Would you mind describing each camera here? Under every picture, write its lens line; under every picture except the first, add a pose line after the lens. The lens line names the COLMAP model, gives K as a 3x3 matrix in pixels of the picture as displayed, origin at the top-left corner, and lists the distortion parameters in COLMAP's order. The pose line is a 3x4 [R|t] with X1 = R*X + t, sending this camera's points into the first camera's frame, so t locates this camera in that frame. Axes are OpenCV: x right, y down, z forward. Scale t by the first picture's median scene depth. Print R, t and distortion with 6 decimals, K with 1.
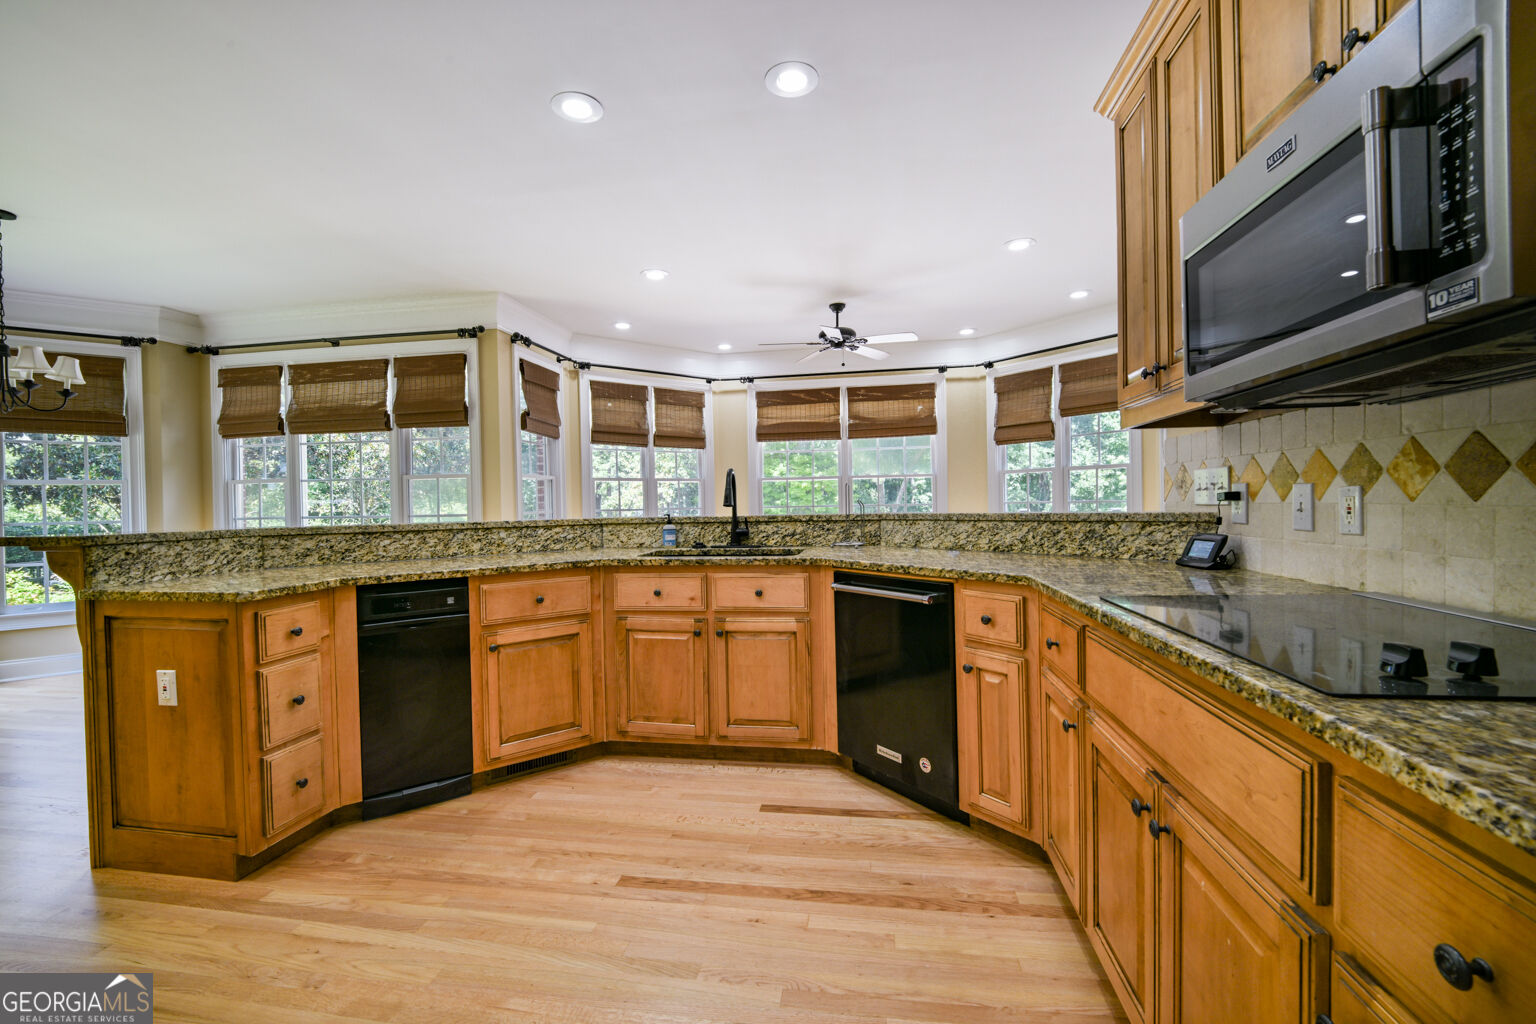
lens RADIAL K [[632.0, 0, 768.3], [0, 632.0, 511.2], [0, 0, 1]] dist [-0.002520, -0.001219]
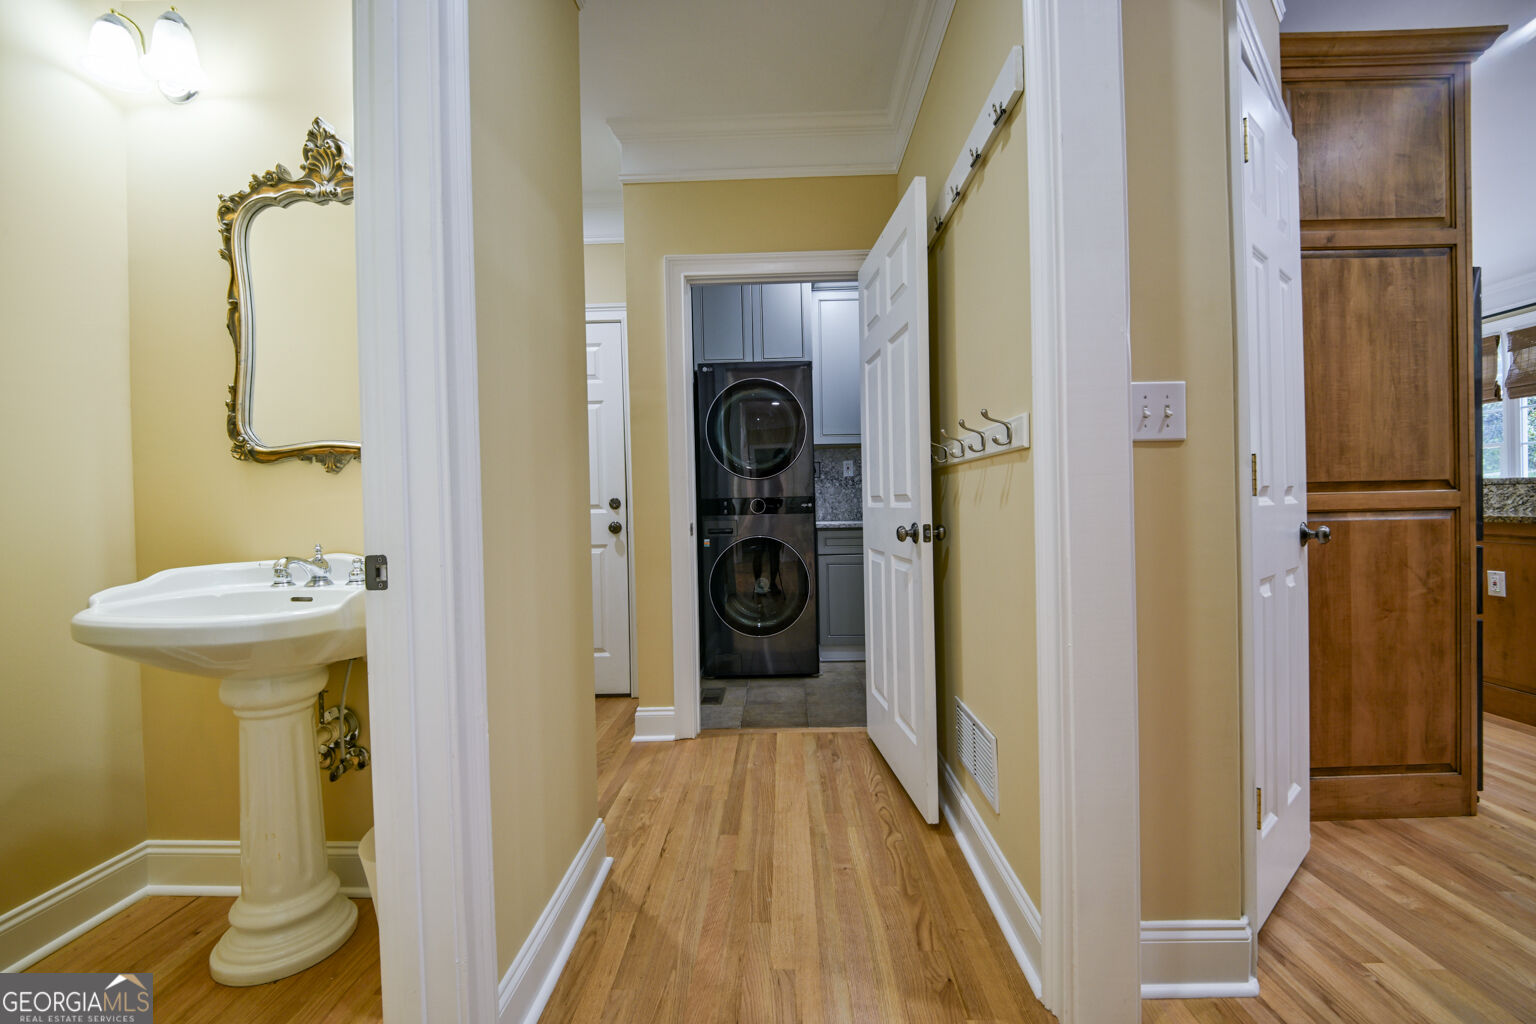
lens RADIAL K [[632.0, 0, 770.4], [0, 632.0, 510.2], [0, 0, 1]] dist [-0.002520, -0.001219]
pose [[0.148589, 0.021104, -0.988674, 0.184599], [0.008140, 0.999712, 0.022563, 0.056809], [0.988866, -0.011400, 0.148374, -0.727679]]
